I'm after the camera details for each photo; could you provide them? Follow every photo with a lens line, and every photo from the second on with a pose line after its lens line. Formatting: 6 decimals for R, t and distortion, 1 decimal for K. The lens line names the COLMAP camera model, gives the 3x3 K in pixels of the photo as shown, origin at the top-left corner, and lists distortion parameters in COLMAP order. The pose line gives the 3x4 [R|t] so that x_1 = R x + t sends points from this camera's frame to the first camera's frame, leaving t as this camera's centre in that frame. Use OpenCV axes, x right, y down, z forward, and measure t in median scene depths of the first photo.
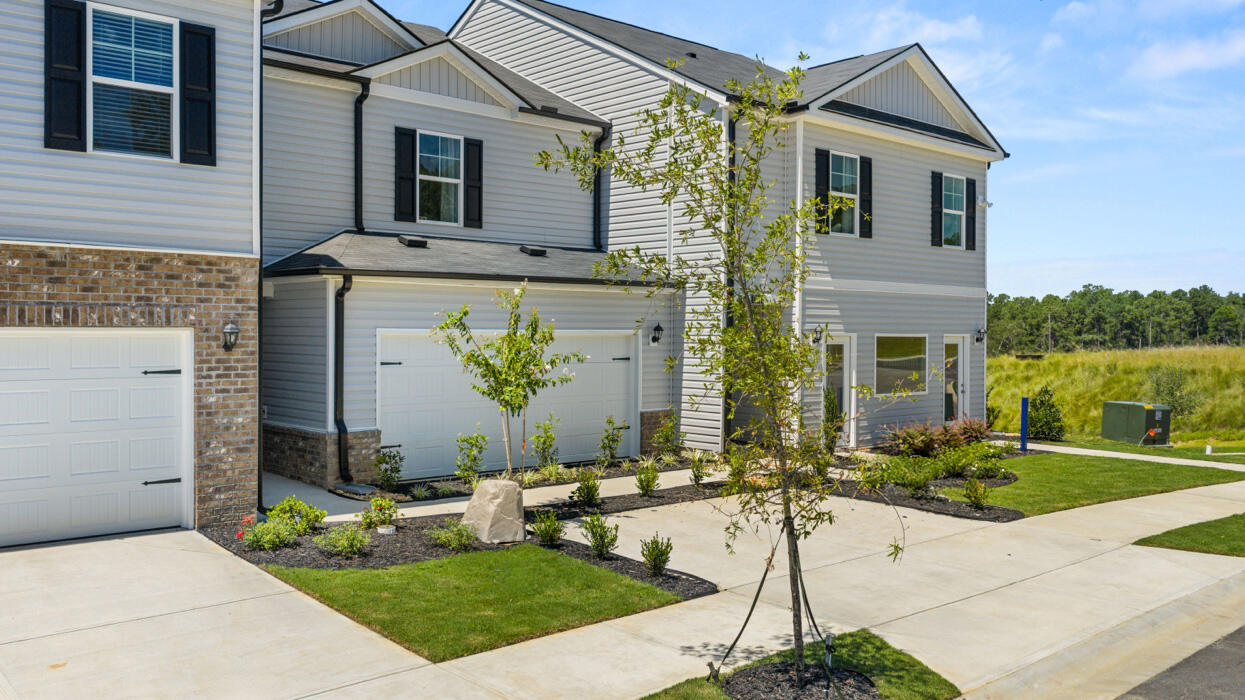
lens RADIAL K [[1032.9, 0, 621.3], [0, 1032.9, 346.1], [0, 0, 1]] dist [0.036493, -0.068943]
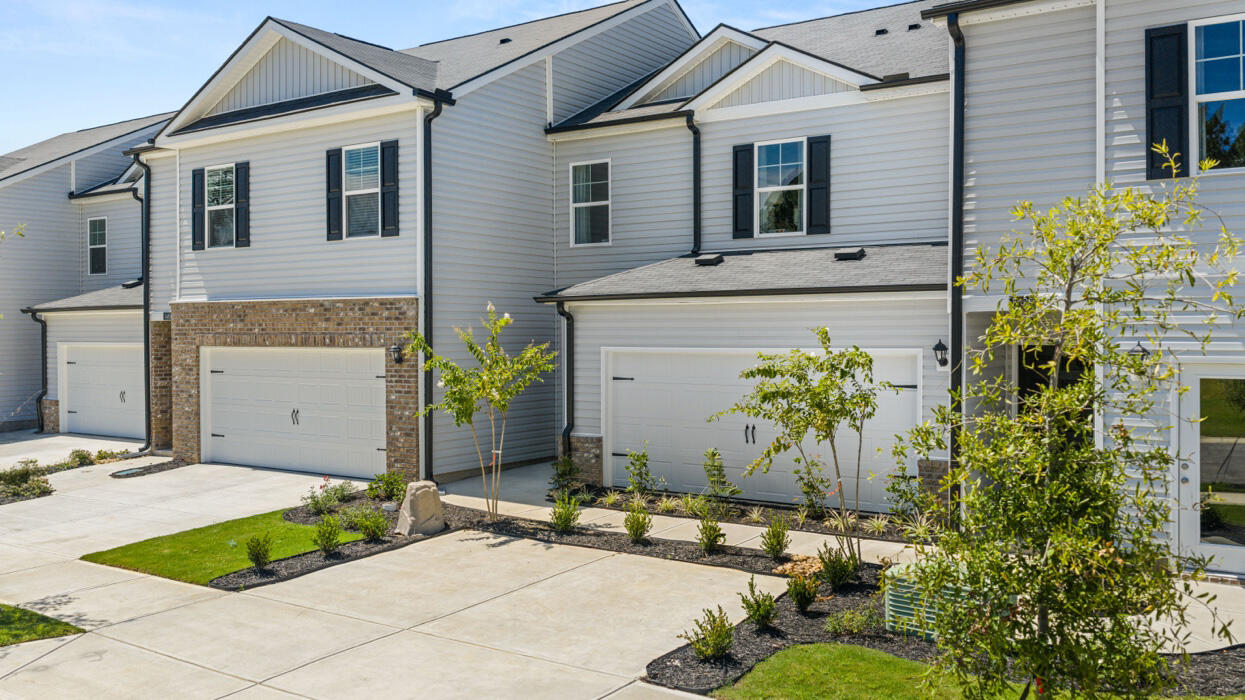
lens RADIAL K [[1032.9, 0, 622.5], [0, 1032.9, 337.6], [0, 0, 1]] dist [0.036493, -0.068943]
pose [[0.245278, 0.000919, -0.969452, 0.738266], [-0.008281, 0.999965, -0.001148, -0.022293], [0.969418, 0.008310, 0.245277, 0.649507]]
